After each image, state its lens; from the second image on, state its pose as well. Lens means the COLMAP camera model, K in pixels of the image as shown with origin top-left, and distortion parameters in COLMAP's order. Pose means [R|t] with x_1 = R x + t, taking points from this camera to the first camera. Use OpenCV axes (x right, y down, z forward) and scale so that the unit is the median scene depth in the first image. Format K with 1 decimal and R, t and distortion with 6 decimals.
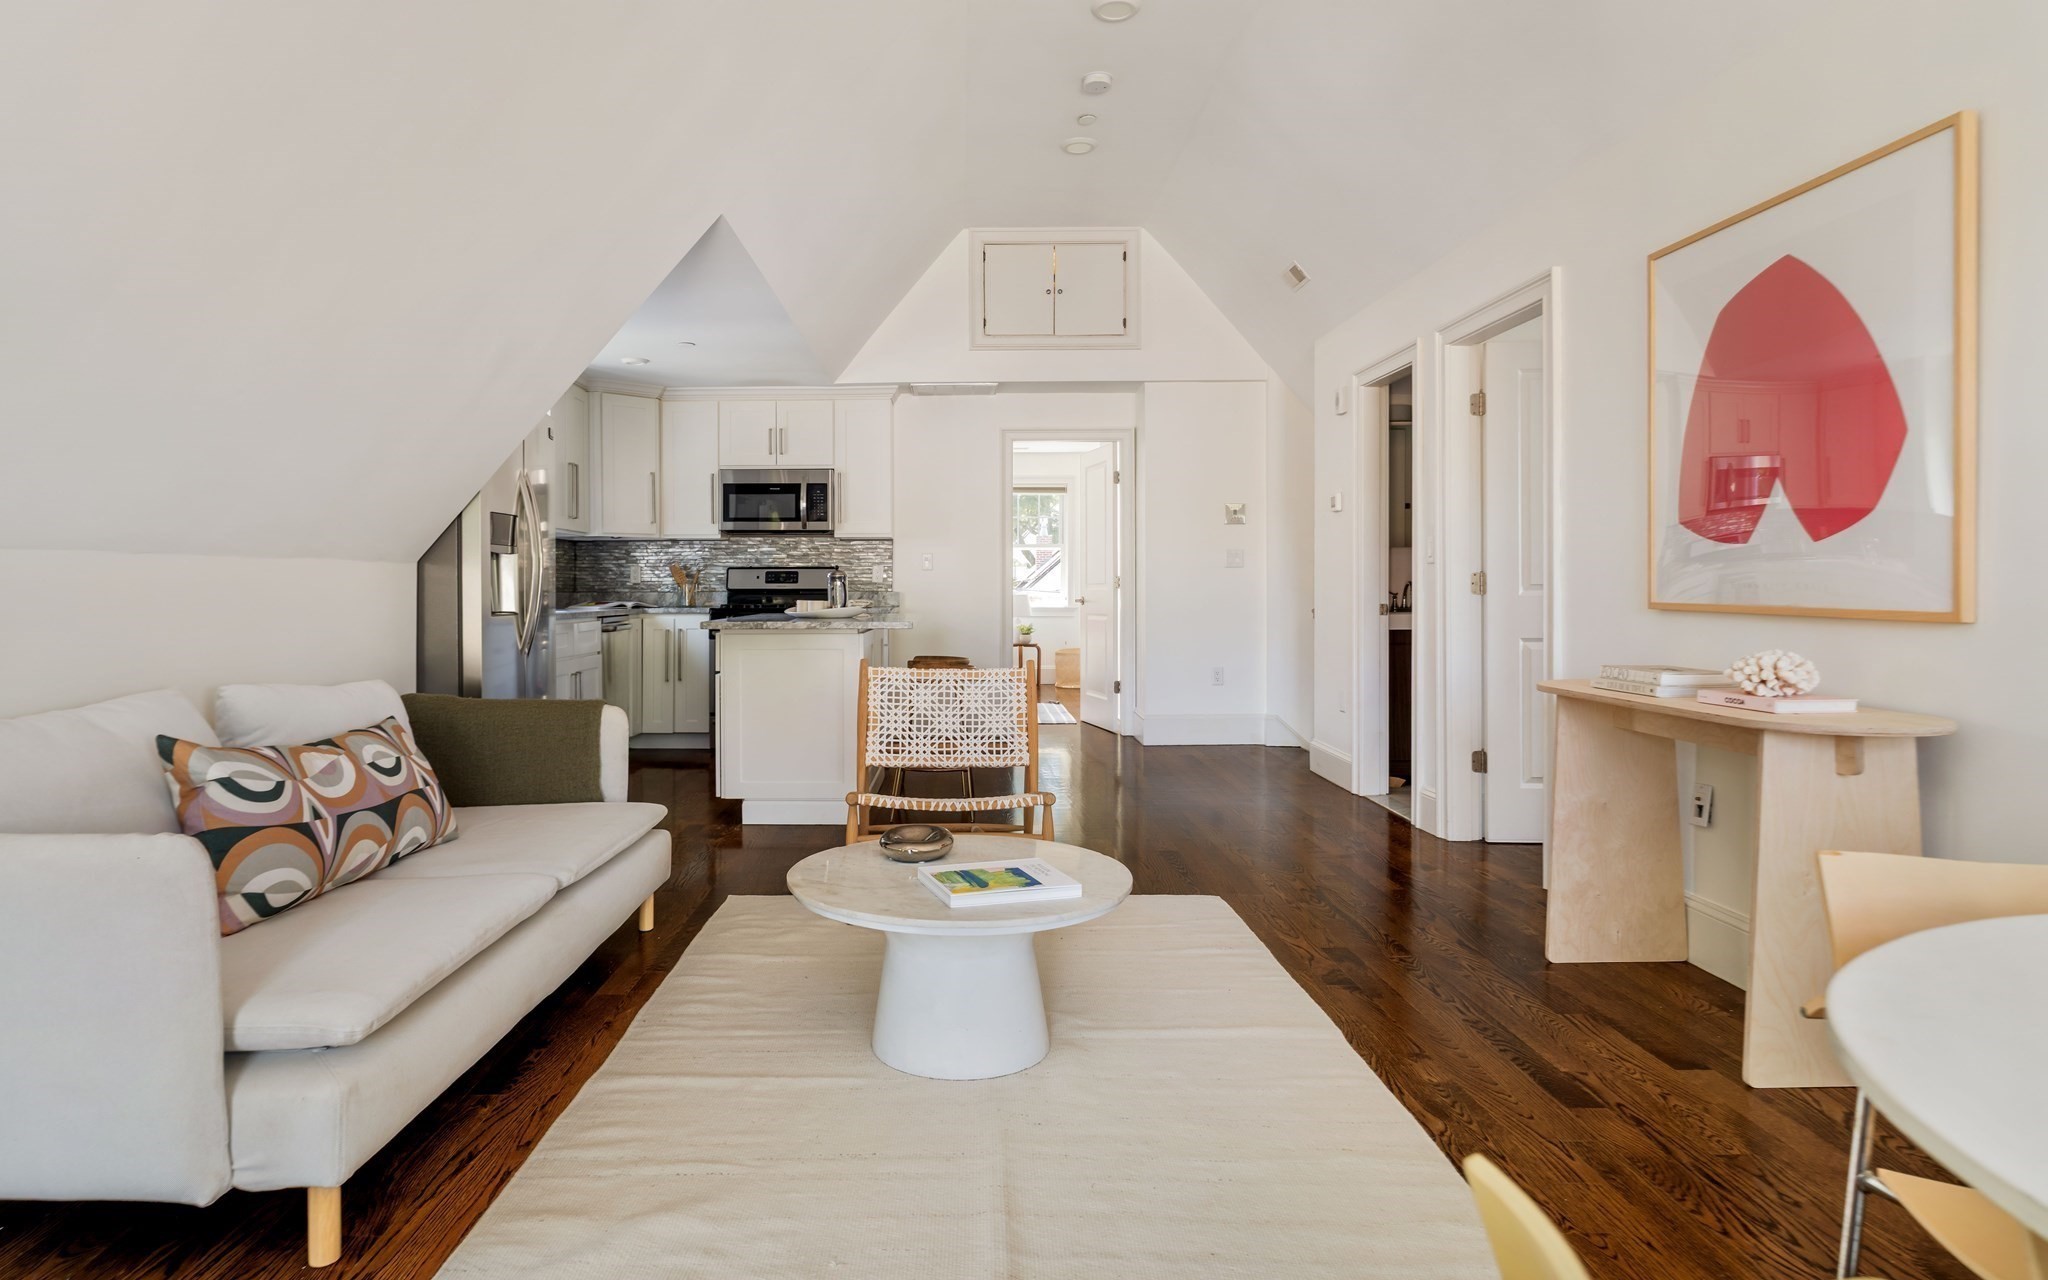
lens RADIAL K [[1150.7, 0, 1019.6], [0, 1150.7, 595.8], [0, 0, 1]] dist [-0.000325, -0.000053]
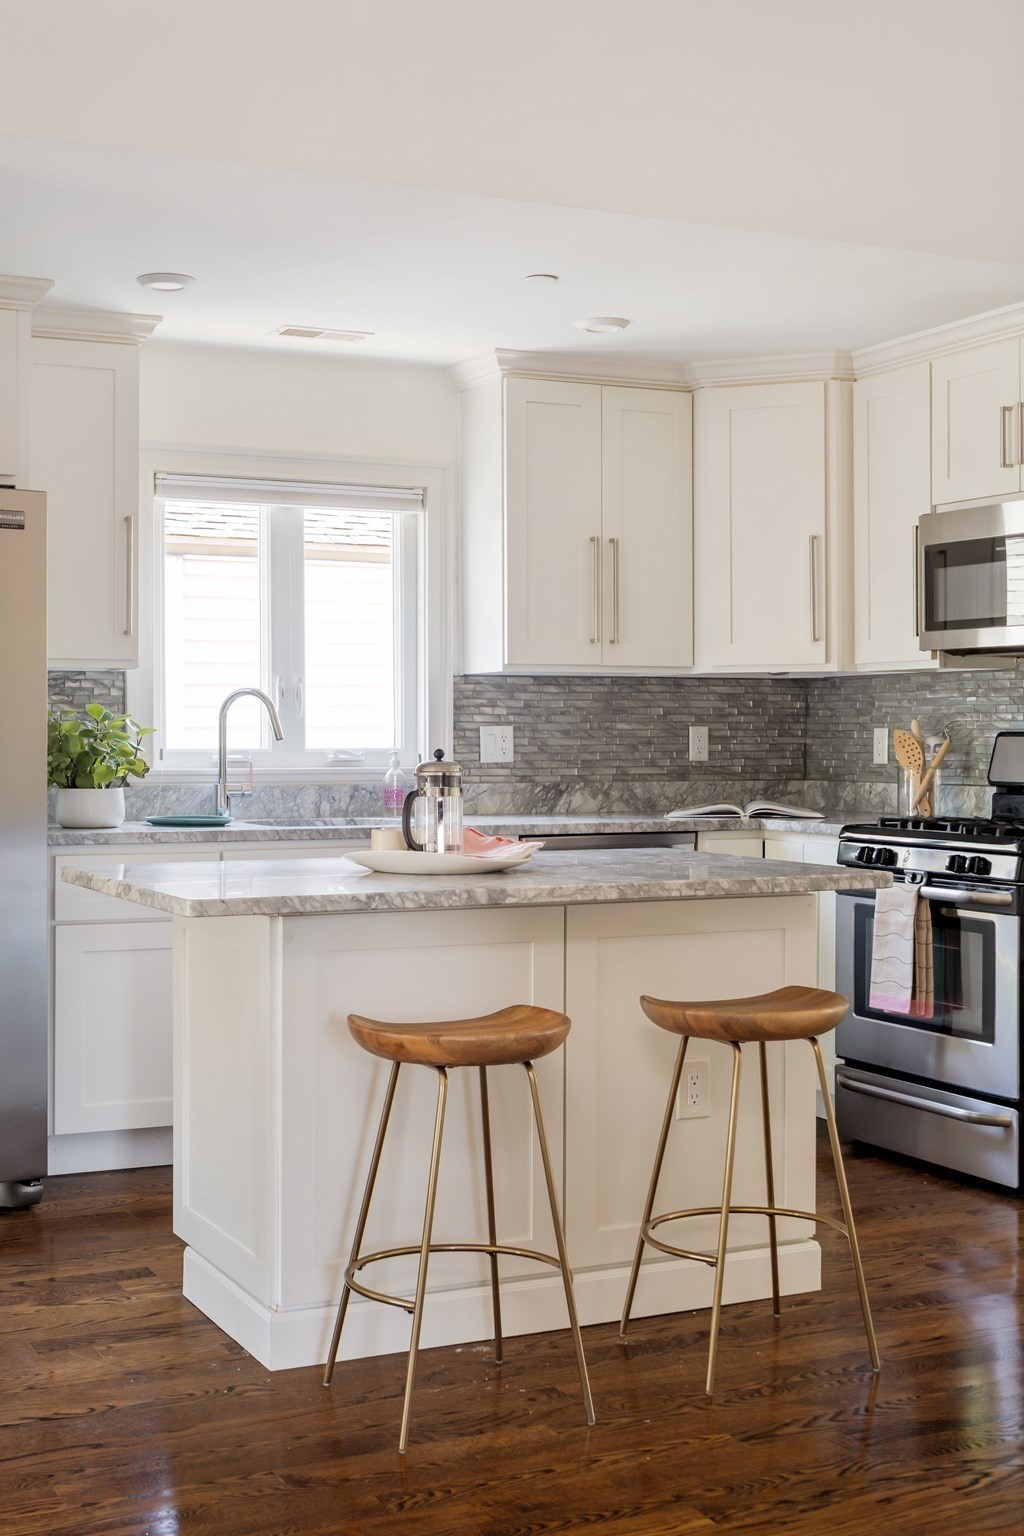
lens RADIAL K [[1994.7, 0, 461.7], [0, 1994.7, 721.5], [0, 0, 1]] dist [0.023582, -0.041634]
pose [[0.386398, 0.001693, -0.922330, 0.386582], [-0.008101, 0.999966, -0.001558, -0.026729], [0.922296, 0.008074, 0.386399, 0.530443]]
